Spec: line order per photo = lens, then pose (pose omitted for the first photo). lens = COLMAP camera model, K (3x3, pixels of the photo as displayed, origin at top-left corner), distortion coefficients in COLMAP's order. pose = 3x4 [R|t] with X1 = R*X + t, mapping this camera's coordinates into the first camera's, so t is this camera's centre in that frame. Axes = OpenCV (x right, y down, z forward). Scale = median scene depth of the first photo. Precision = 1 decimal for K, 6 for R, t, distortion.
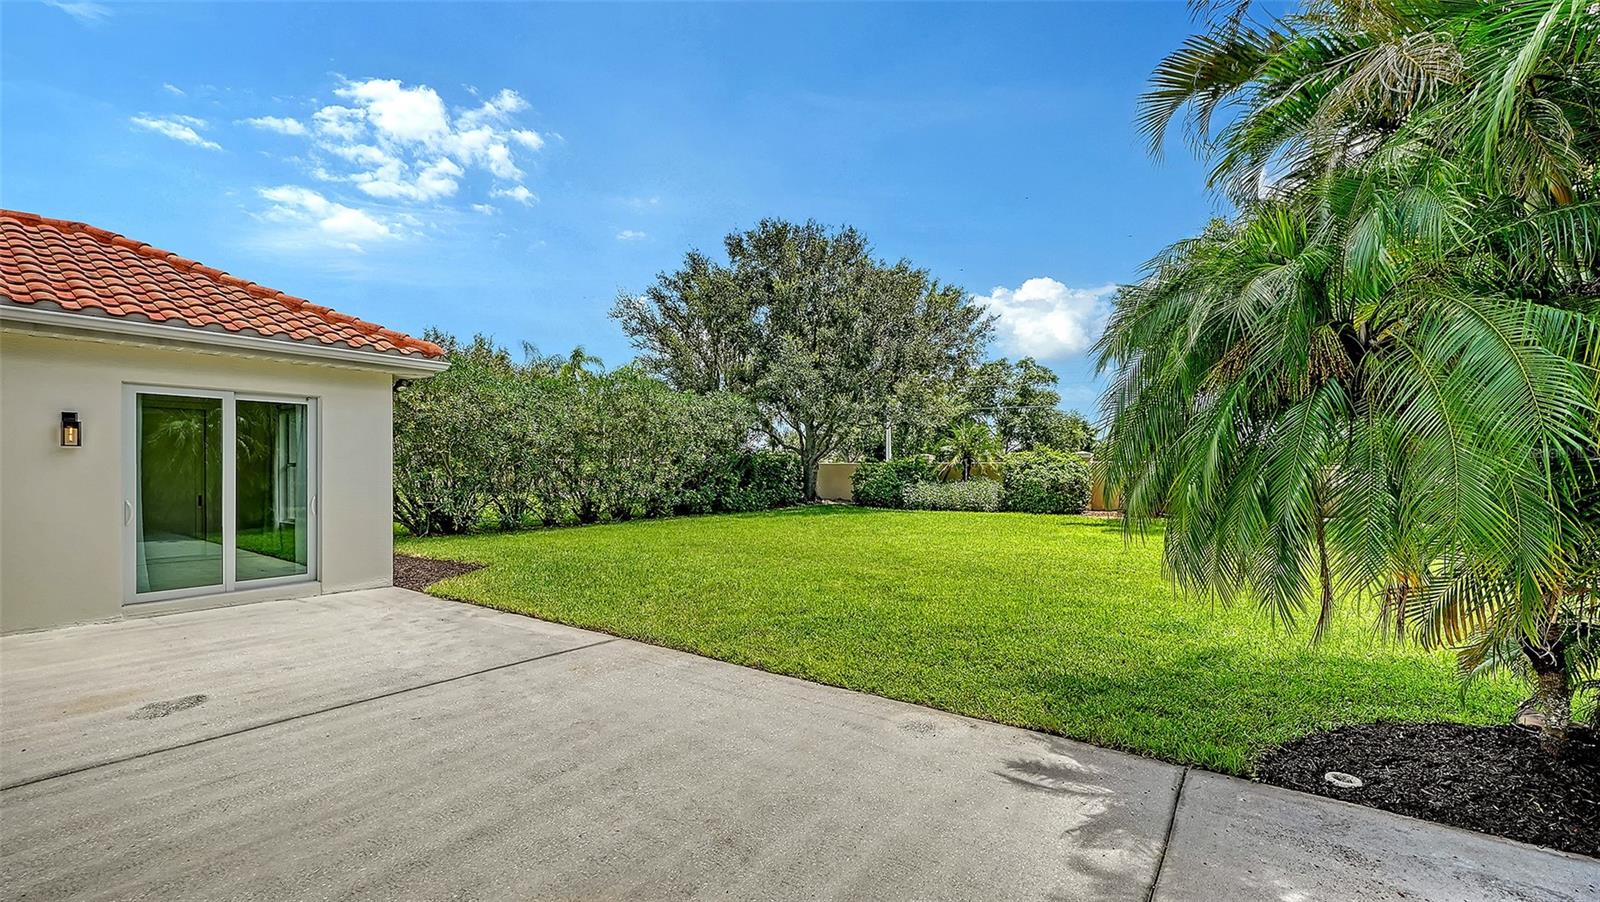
lens RADIAL K [[662.4, 0, 799.4], [0, 662.4, 460.6], [0, 0, 1]] dist [0.000158, 0.000068]
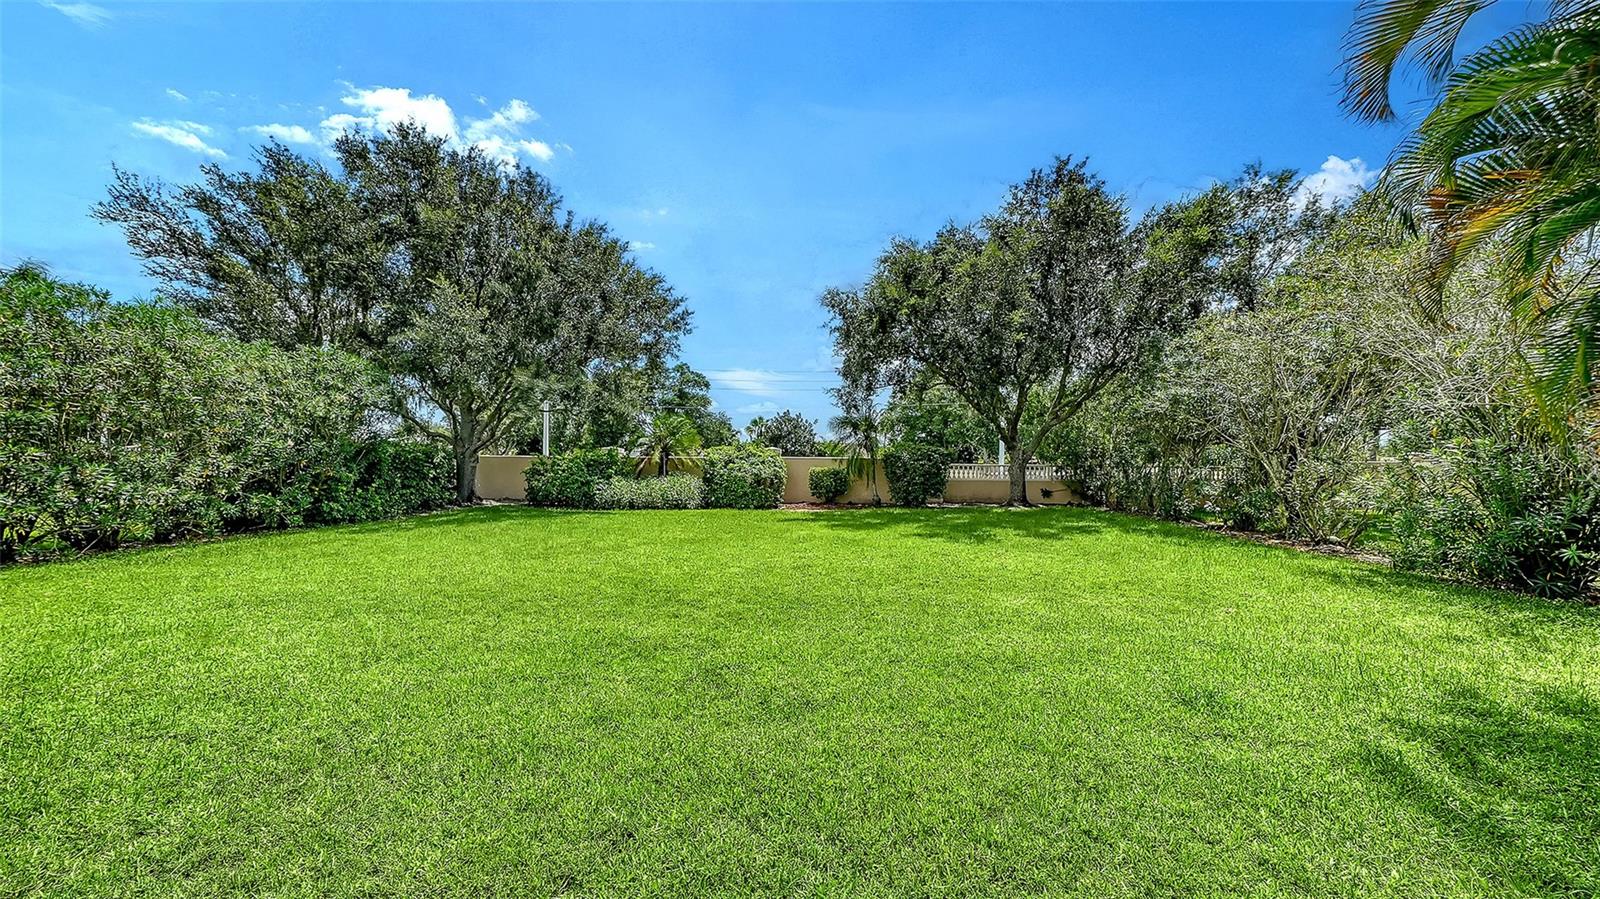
lens RADIAL K [[575.2, 0, 798.7], [0, 575.2, 451.2], [0, 0, 1]] dist [0.000302, 0.000427]
pose [[0.839130, 0.016399, 0.543684, -0.028135], [-0.010840, 0.999851, -0.013428, 0.004631], [-0.543823, 0.005375, 0.839183, 0.226101]]
